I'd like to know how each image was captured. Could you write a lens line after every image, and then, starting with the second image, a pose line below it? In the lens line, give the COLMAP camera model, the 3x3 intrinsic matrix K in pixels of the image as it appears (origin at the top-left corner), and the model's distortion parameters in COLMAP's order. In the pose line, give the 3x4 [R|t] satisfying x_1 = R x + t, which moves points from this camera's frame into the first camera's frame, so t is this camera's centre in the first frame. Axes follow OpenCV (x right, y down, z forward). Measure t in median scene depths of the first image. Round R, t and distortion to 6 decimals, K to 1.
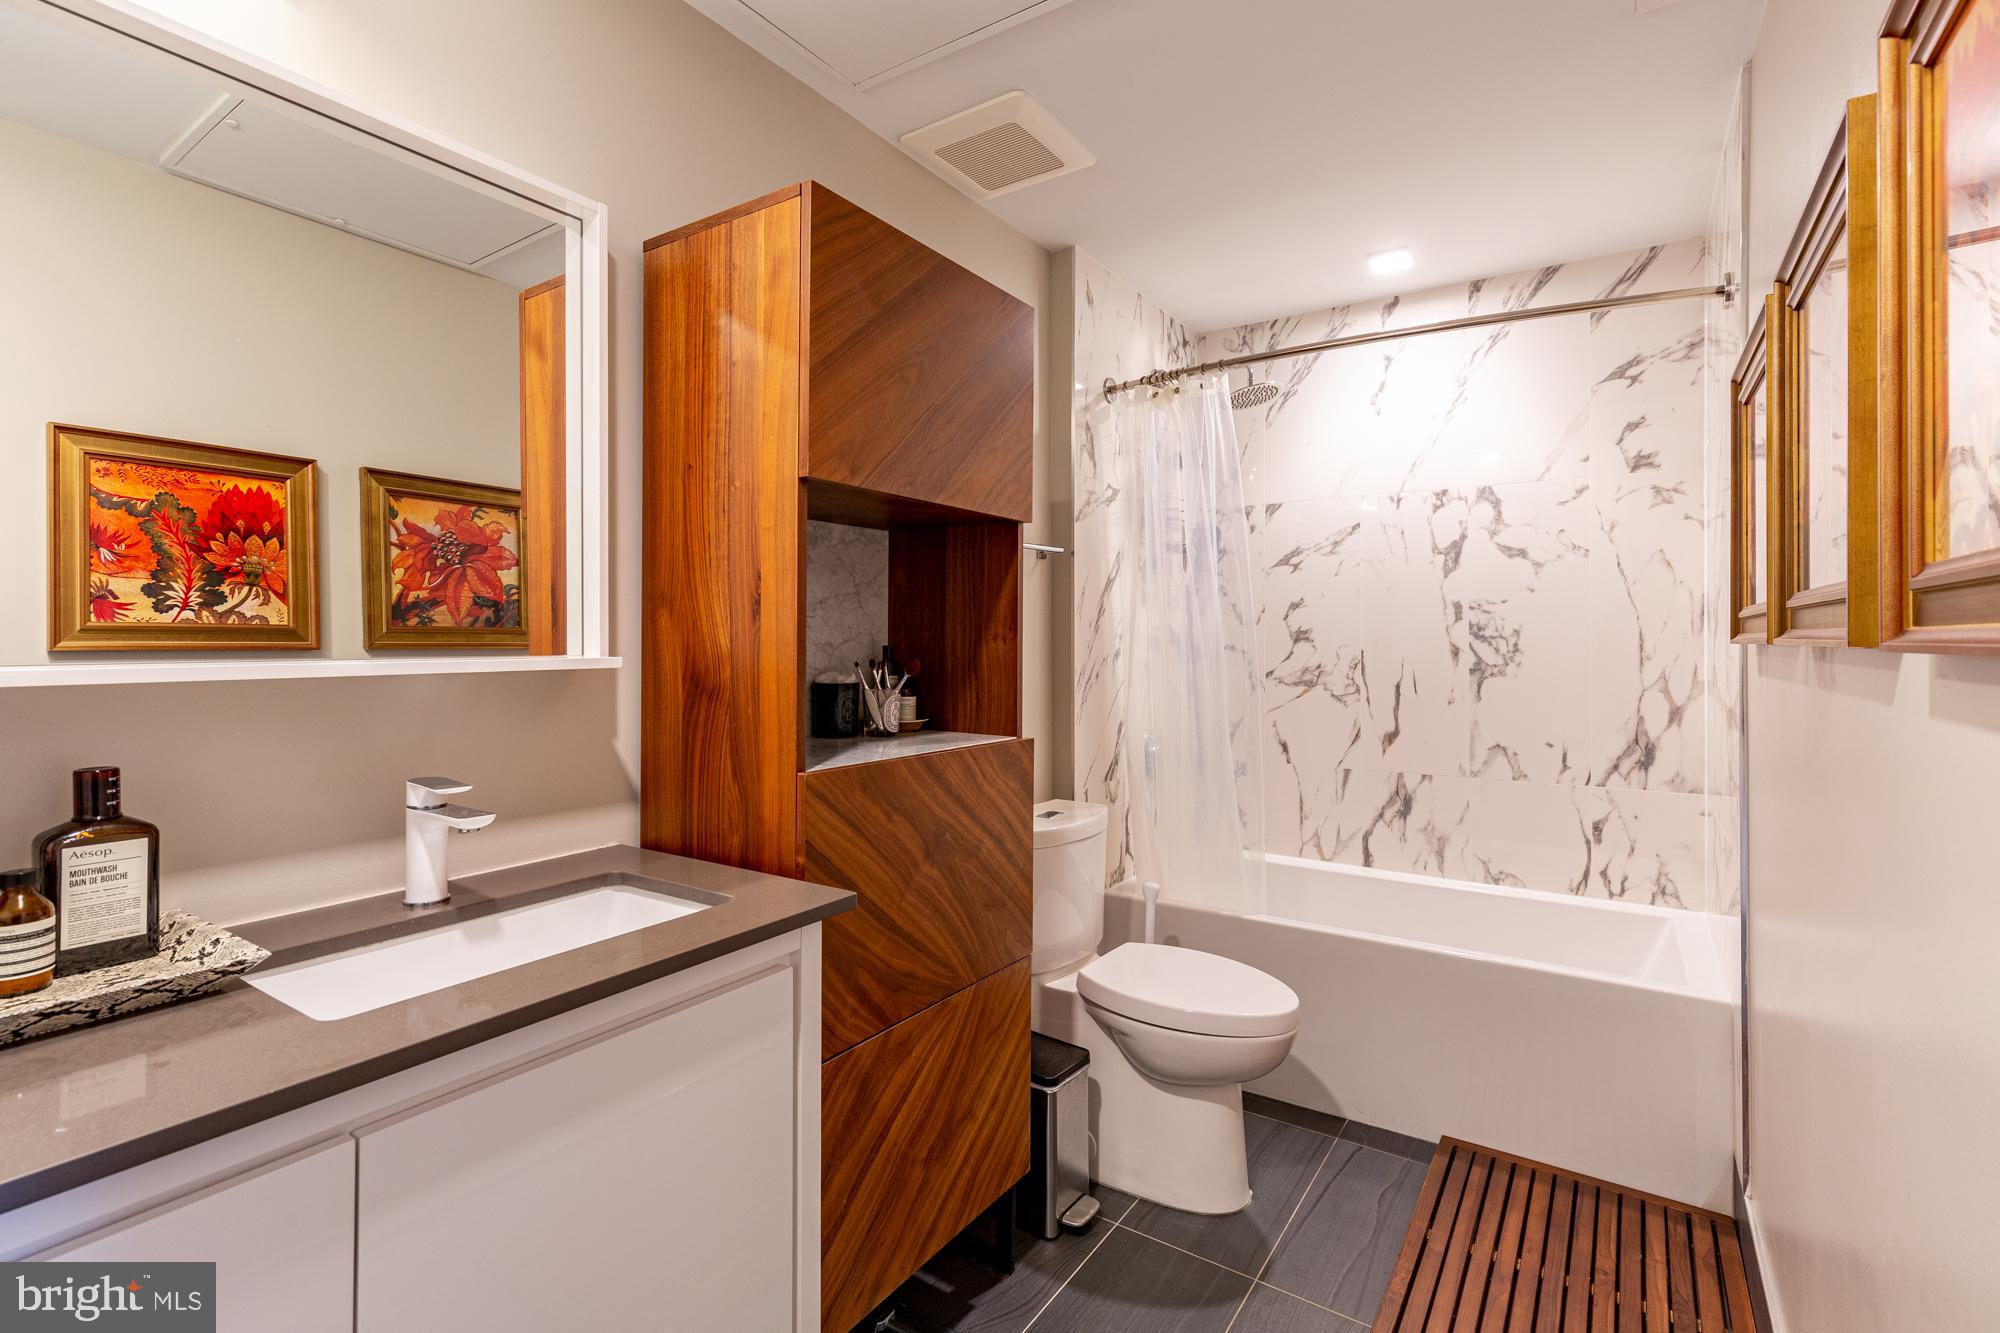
lens RADIAL K [[911.3, 0, 995.8], [0, 911.3, 627.7], [0, 0, 1]] dist [0.002430, 0.000124]
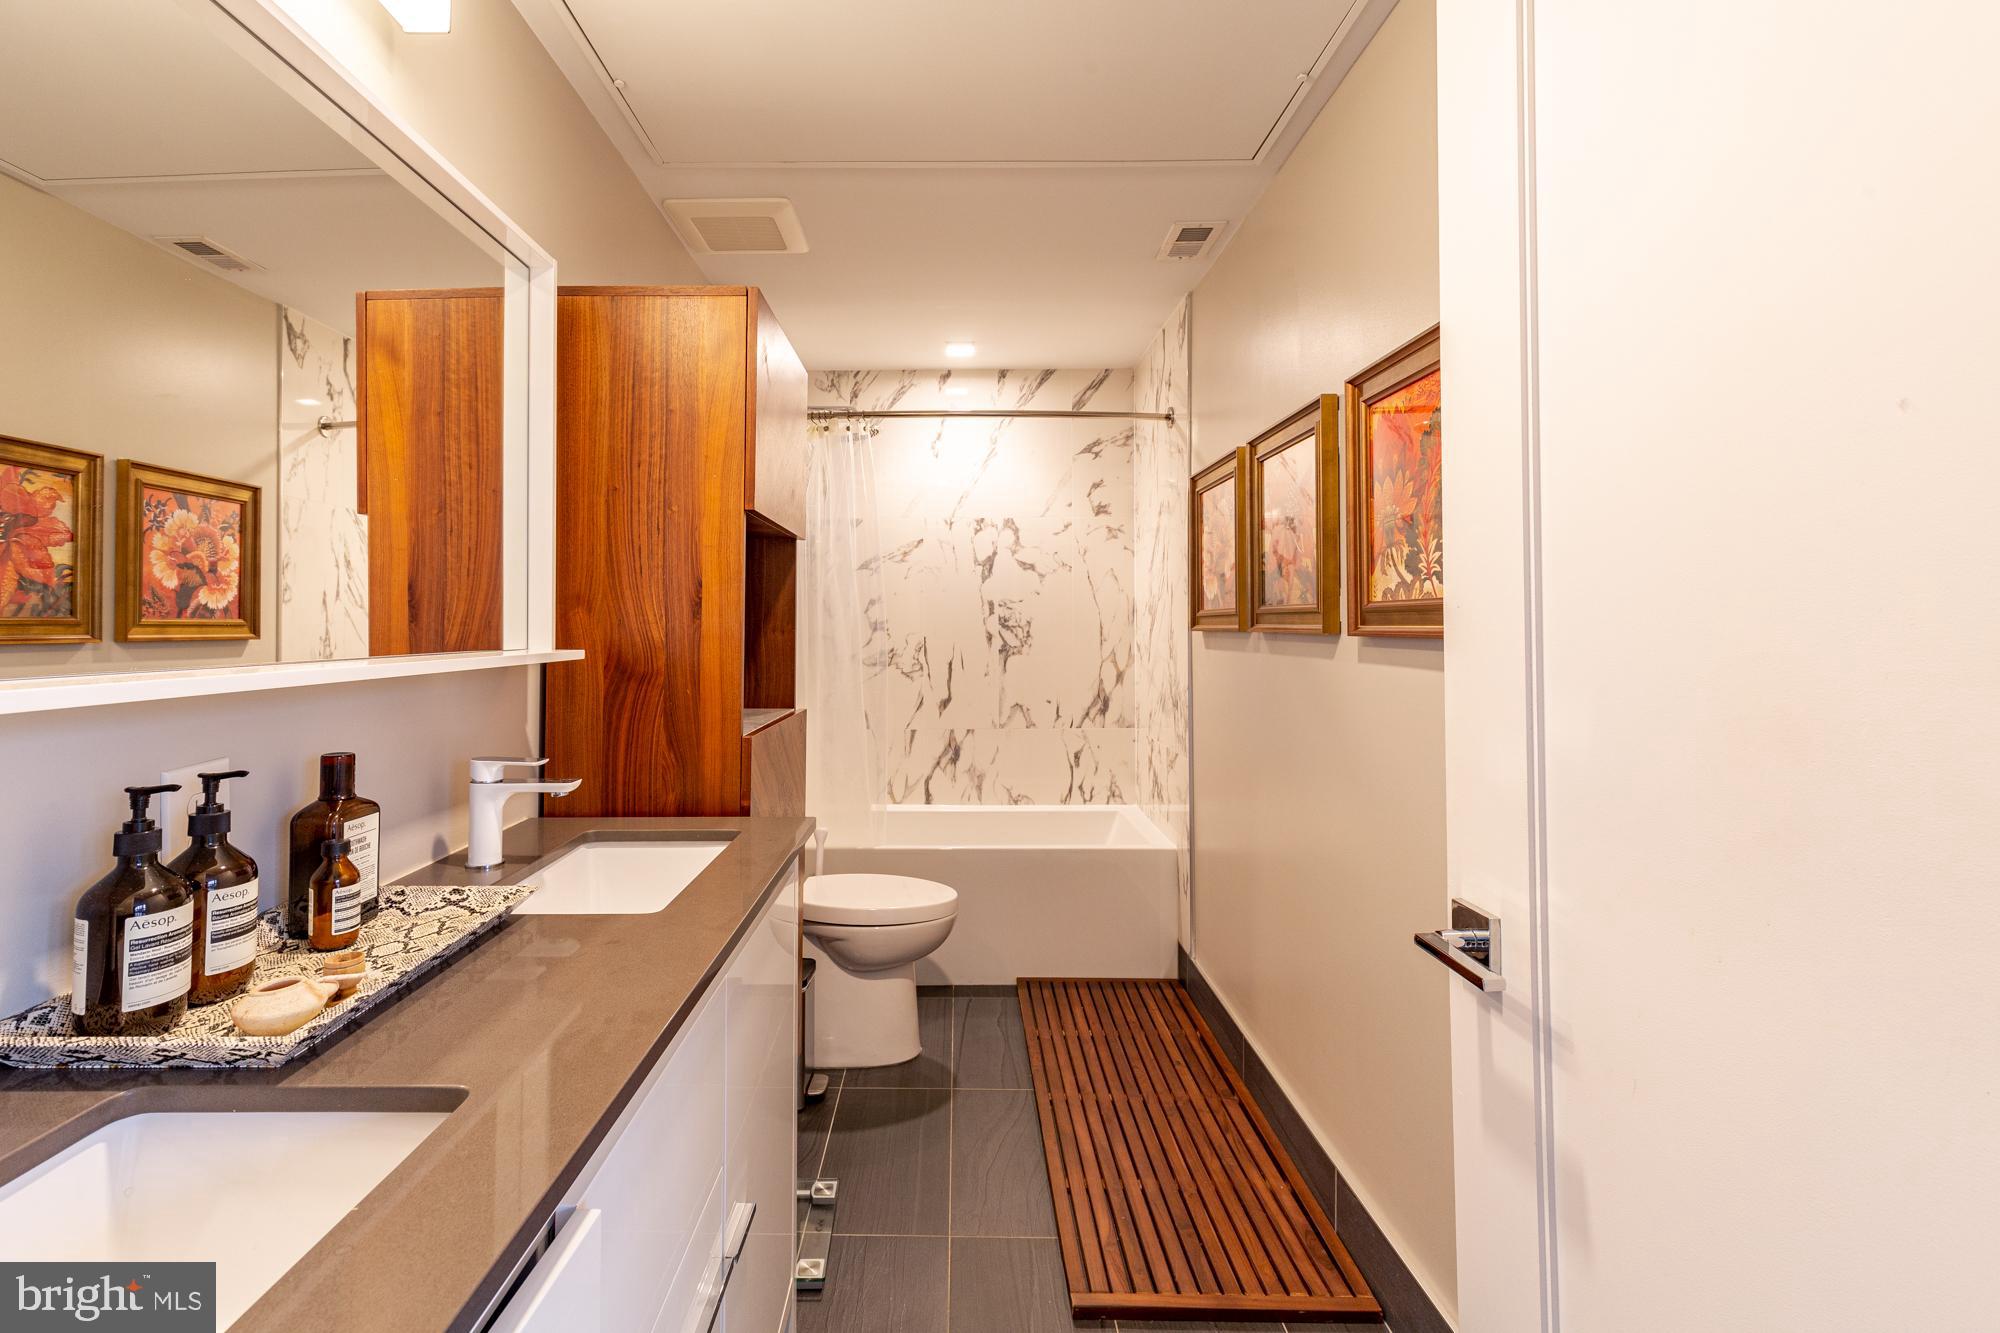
lens RADIAL K [[935.9, 0, 932.4], [0, 935.9, 583.2], [0, 0, 1]] dist [-0.000652, -0.000166]
pose [[0.835890, 0.022749, 0.548425, -0.375185], [-0.005782, 0.999450, -0.032645, -0.008966], [-0.548866, 0.024117, 0.835563, -0.139559]]
